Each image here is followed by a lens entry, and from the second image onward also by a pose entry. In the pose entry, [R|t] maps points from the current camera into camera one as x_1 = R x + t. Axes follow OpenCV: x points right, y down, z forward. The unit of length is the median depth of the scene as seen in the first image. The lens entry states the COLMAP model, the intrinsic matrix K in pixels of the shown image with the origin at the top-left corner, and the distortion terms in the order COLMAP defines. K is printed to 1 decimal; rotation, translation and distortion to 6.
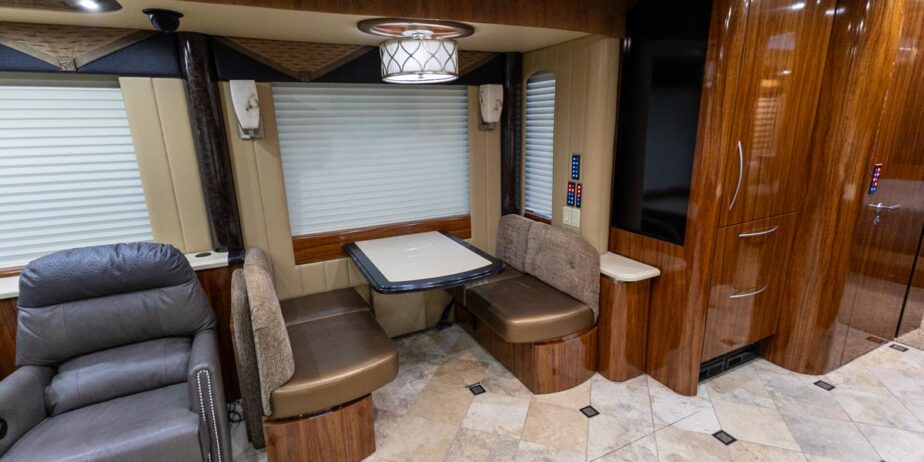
lens RADIAL K [[433.5, 0, 465.6], [0, 433.5, 221.5], [0, 0, 1]] dist [0.025703, -0.006971]
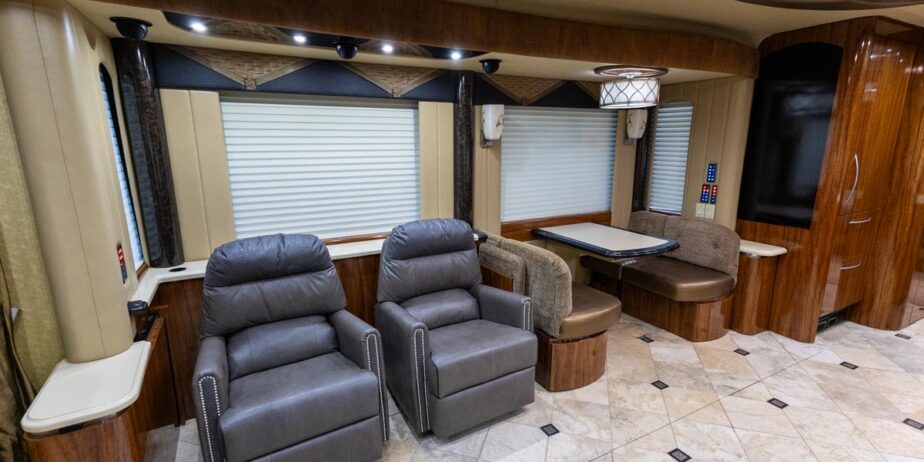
lens RADIAL K [[433.5, 0, 457.4], [0, 433.5, 222.0], [0, 0, 1]] dist [0.025703, -0.006971]
pose [[0.999183, 0.013342, 0.038153, -0.611324], [-0.012000, 0.999308, -0.035201, 0.085815], [-0.038596, 0.034715, 0.998652, -0.313990]]
